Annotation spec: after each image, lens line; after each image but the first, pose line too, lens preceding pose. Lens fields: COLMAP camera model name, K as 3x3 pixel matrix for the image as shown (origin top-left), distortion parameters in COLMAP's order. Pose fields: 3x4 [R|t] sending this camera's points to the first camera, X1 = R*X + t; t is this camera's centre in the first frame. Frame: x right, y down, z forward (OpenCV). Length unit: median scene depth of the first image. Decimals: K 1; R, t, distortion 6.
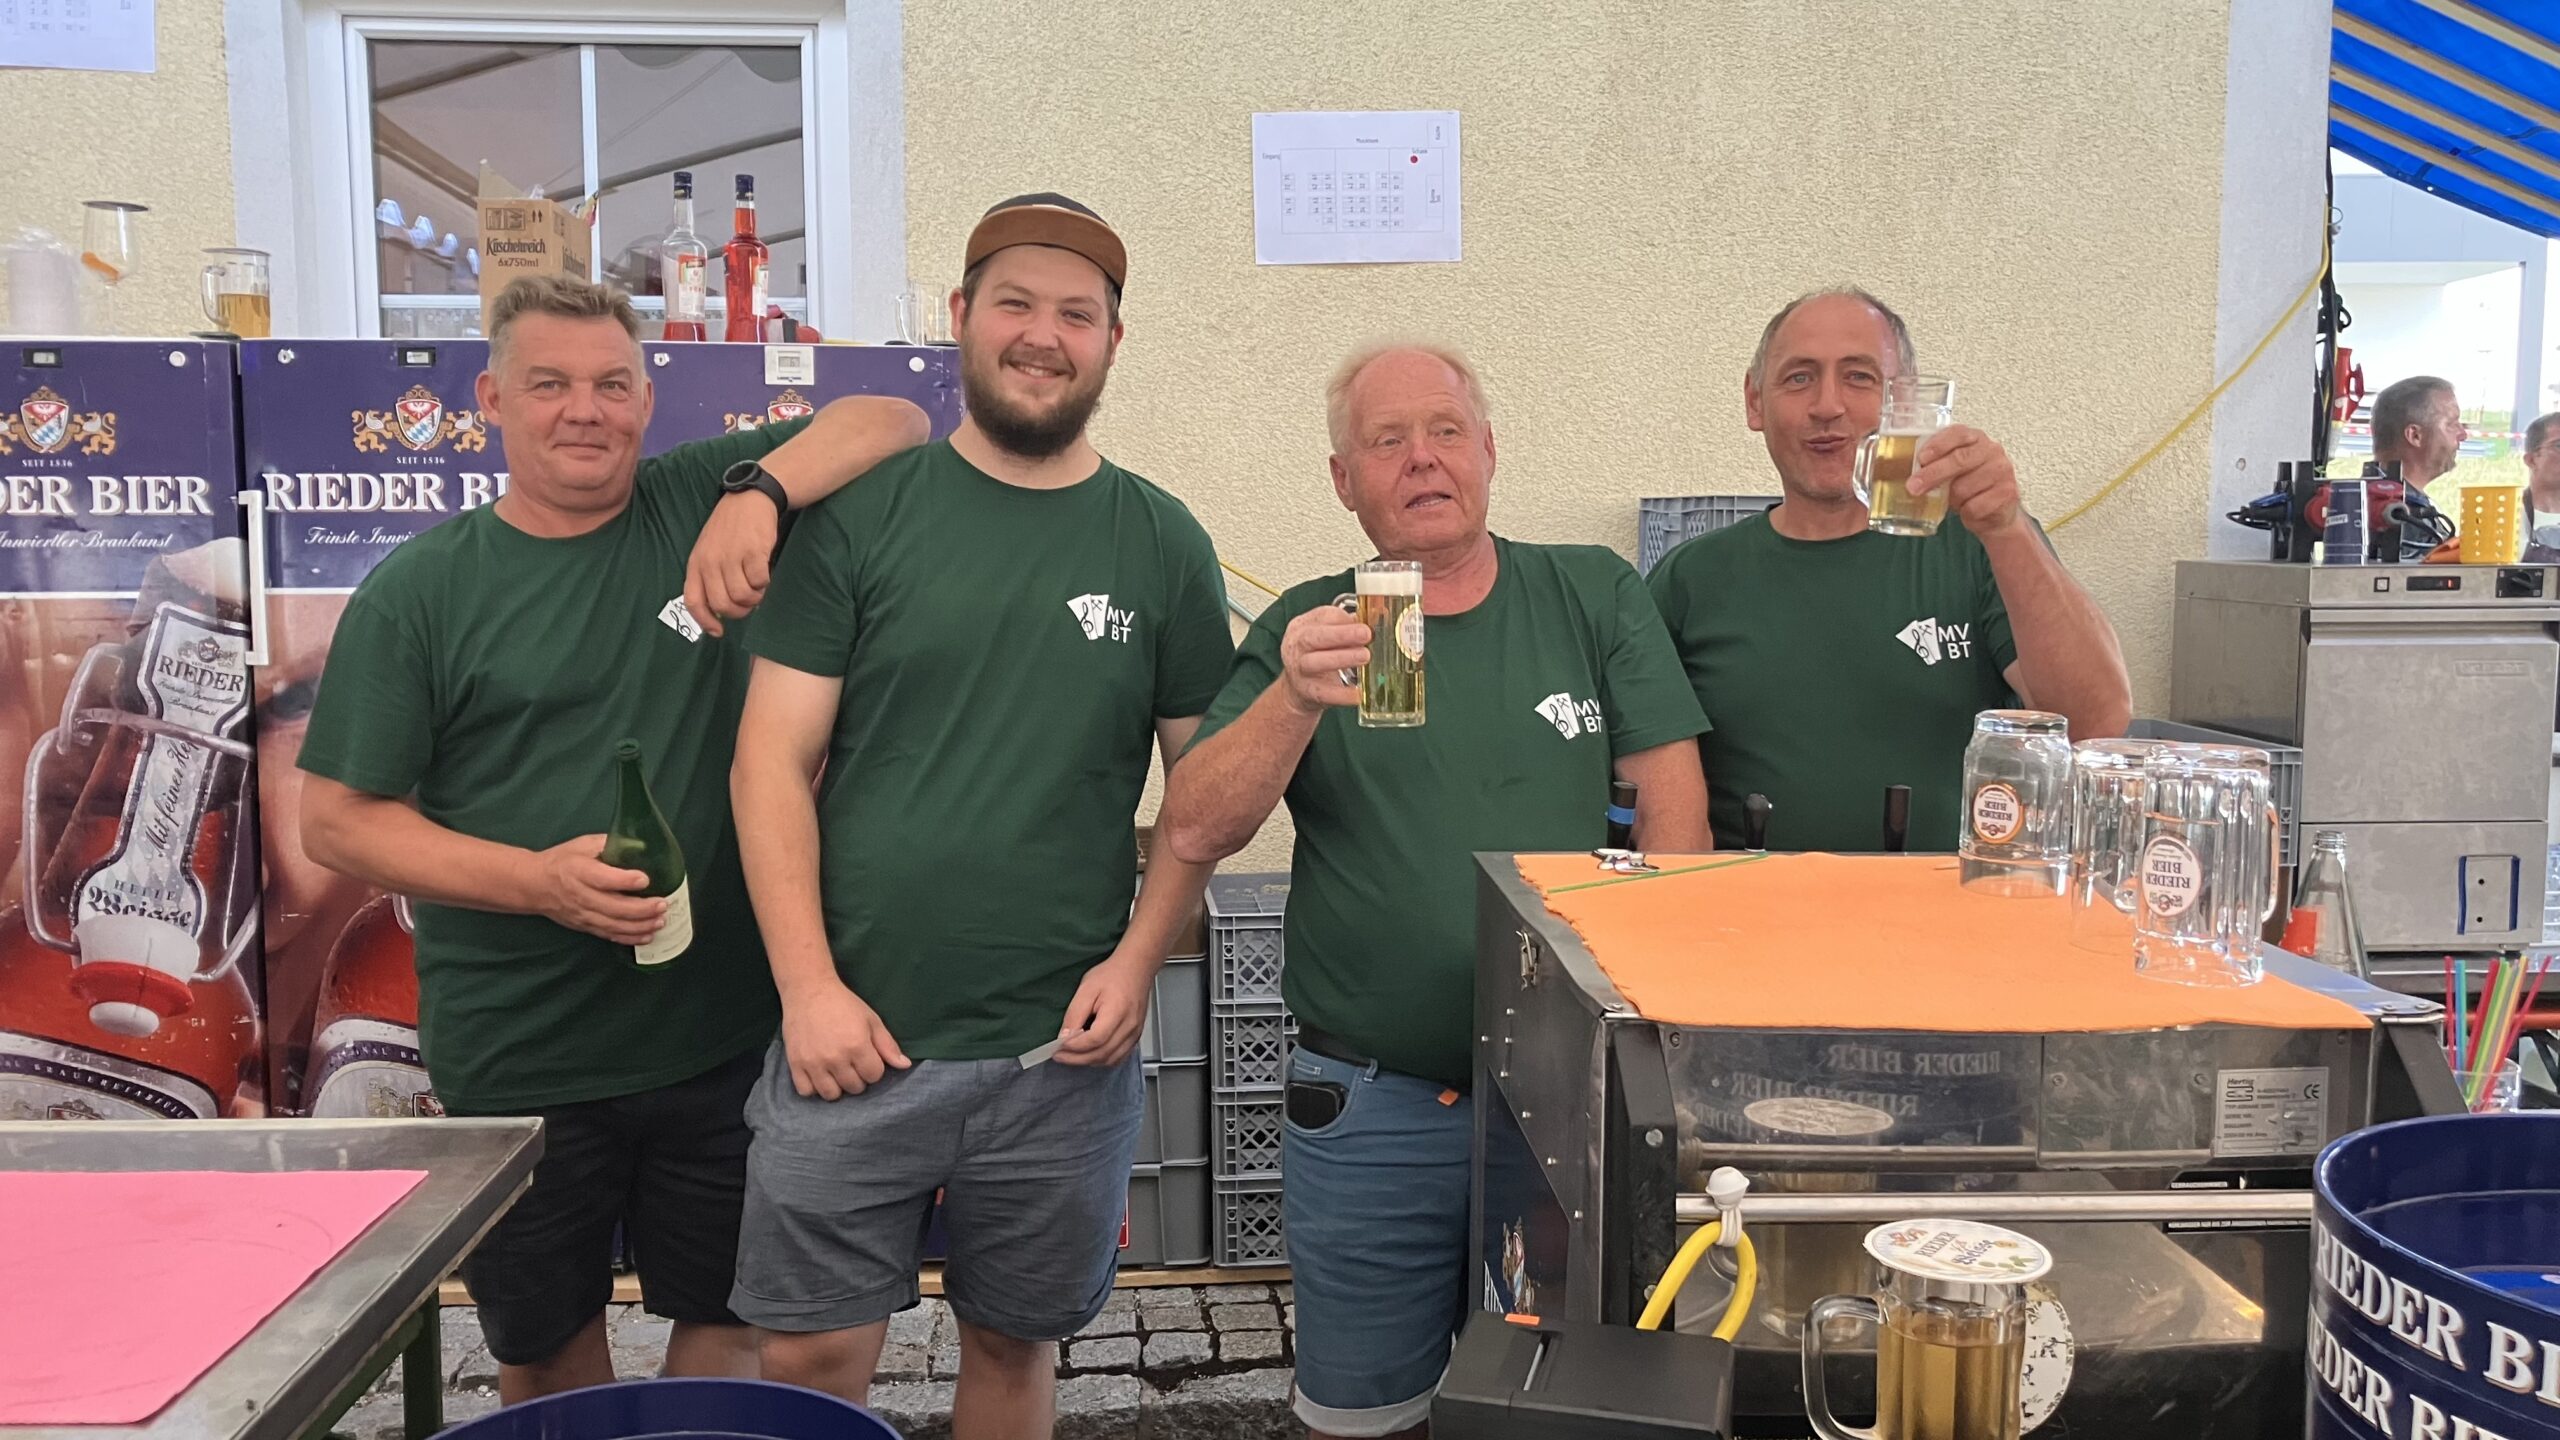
lens RADIAL K [[2265.4, 0, 1280.0], [0, 2265.4, 720.0], [0, 0, 1]] dist [0.121370, 0.012933]
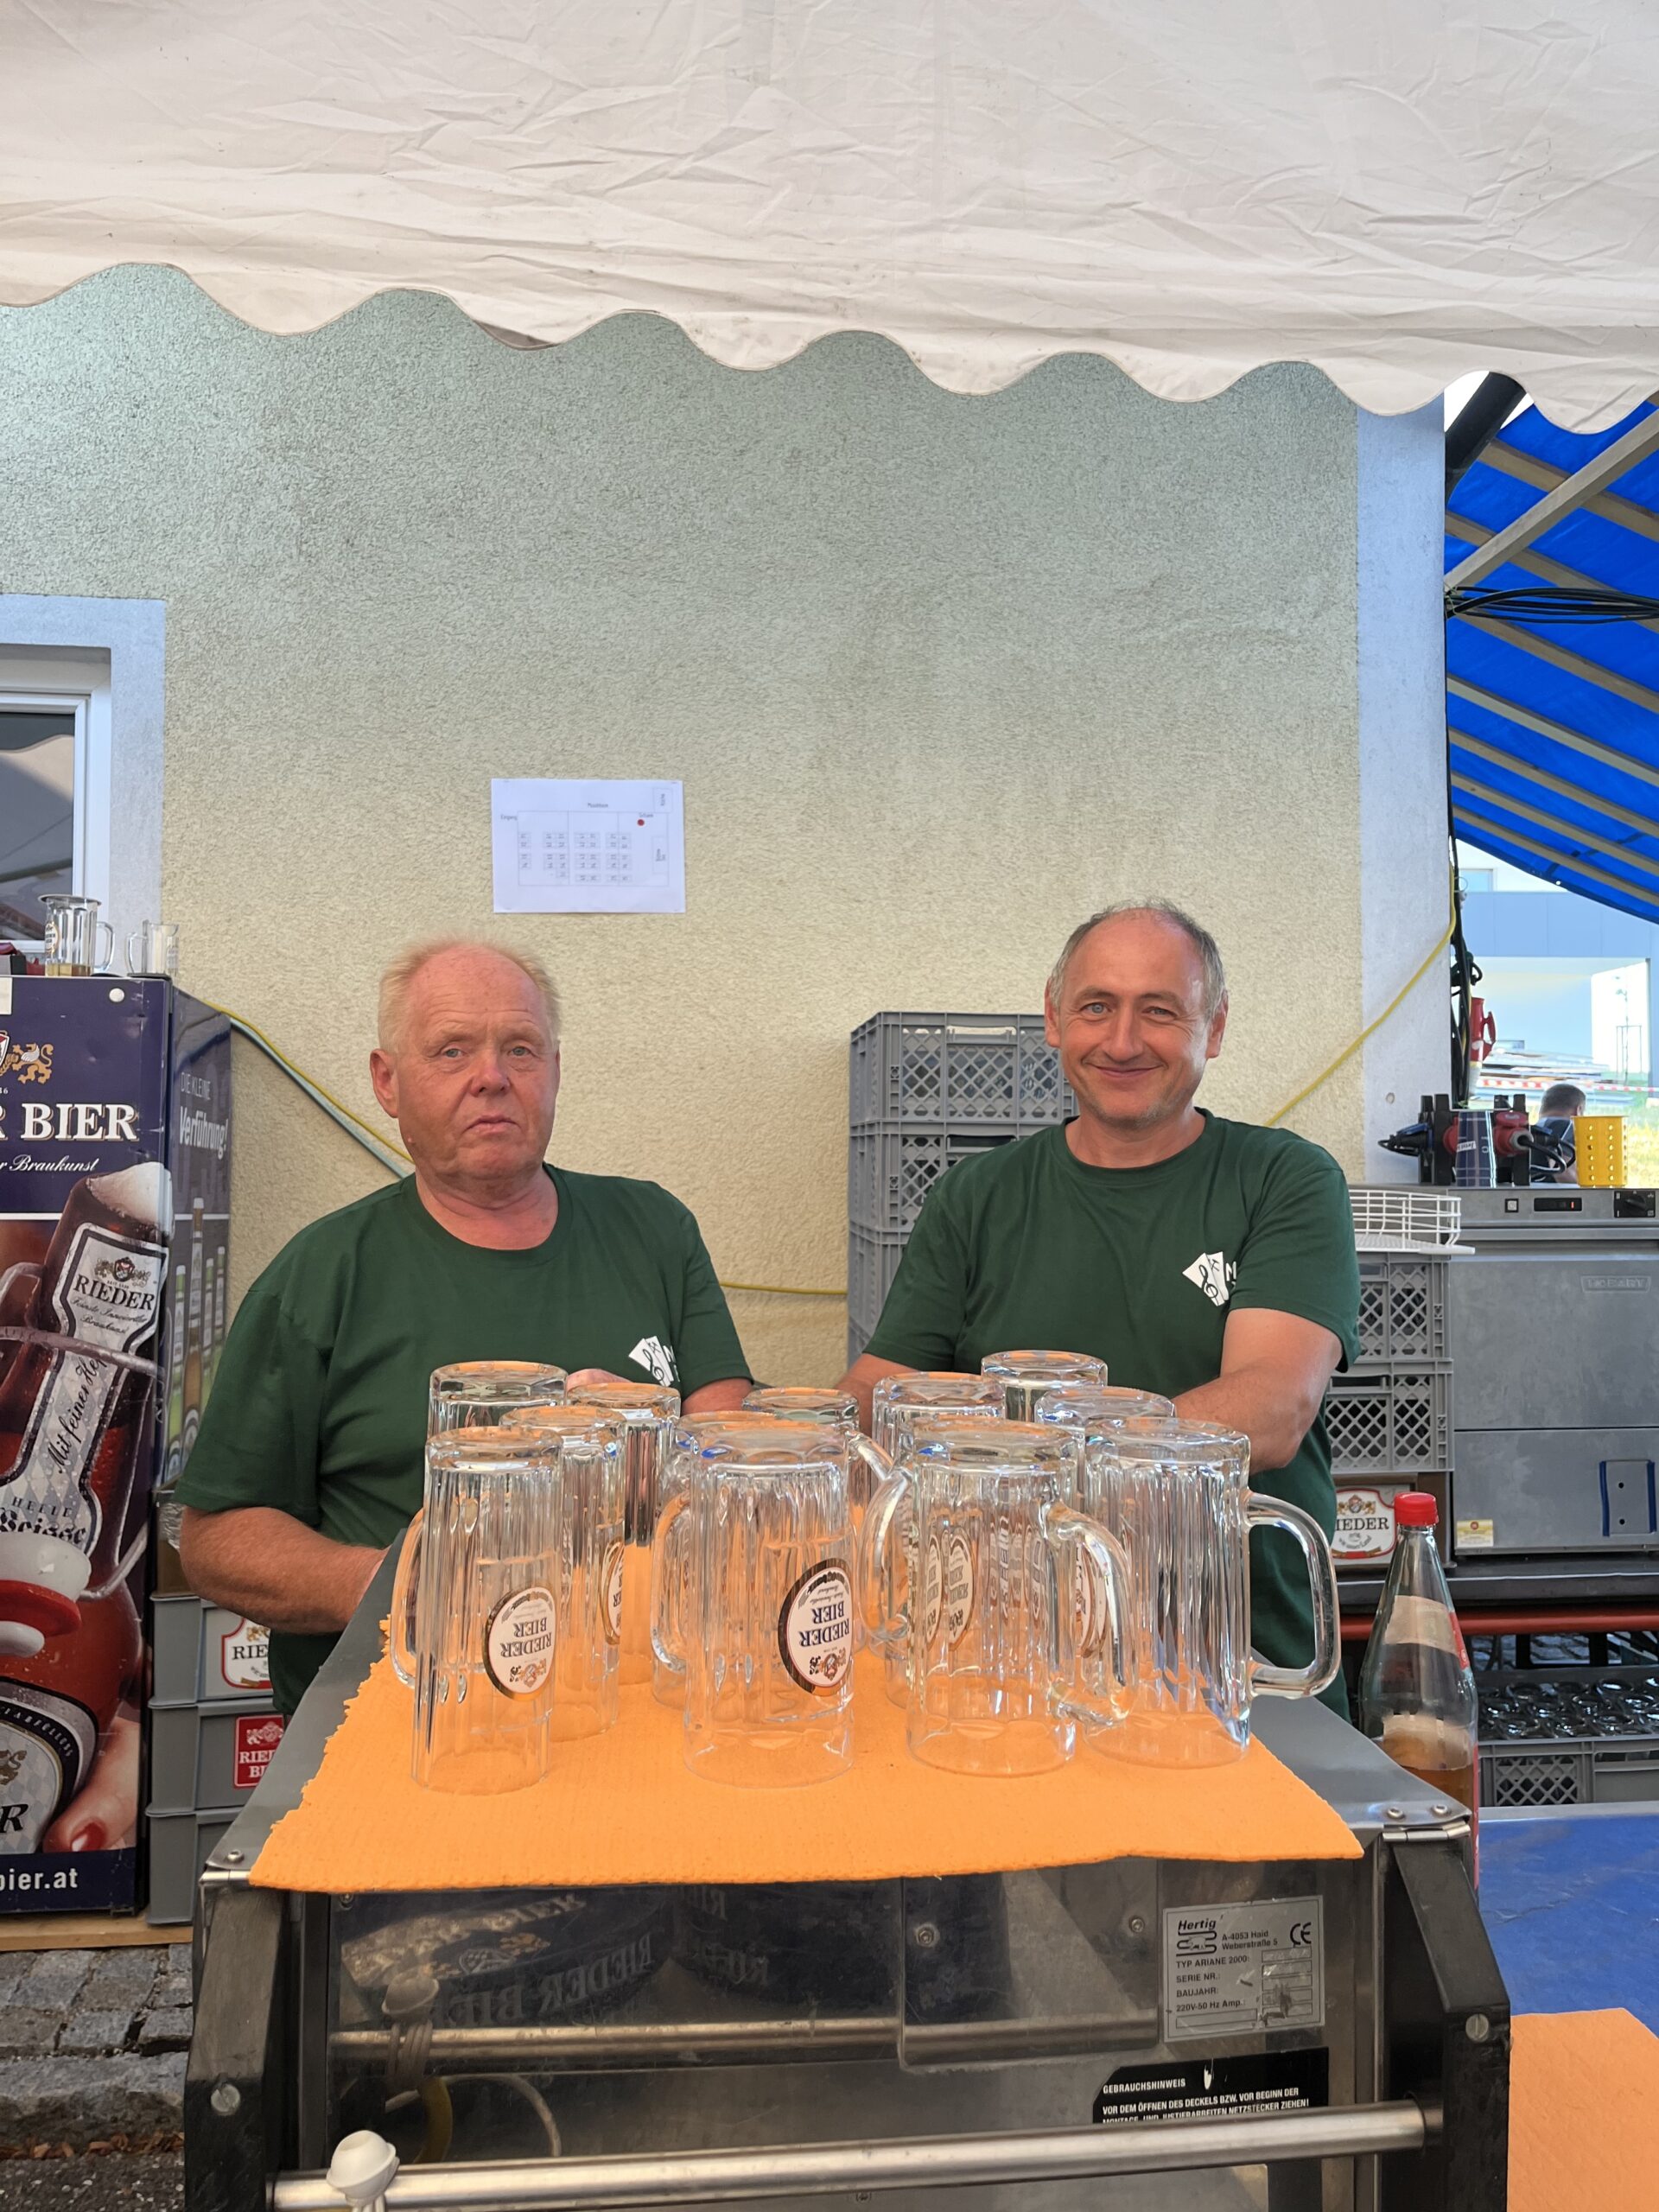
lens RADIAL K [[1769.0, 0, 777.3], [0, 1769.0, 1125.1], [0, 0, 1]] dist [0.254074, -0.312354]
pose [[0.999342, -0.002594, 0.036186, 0.093610], [0.006398, 0.994408, -0.105413, -0.007395], [-0.035710, 0.105575, 0.993770, 0.151830]]
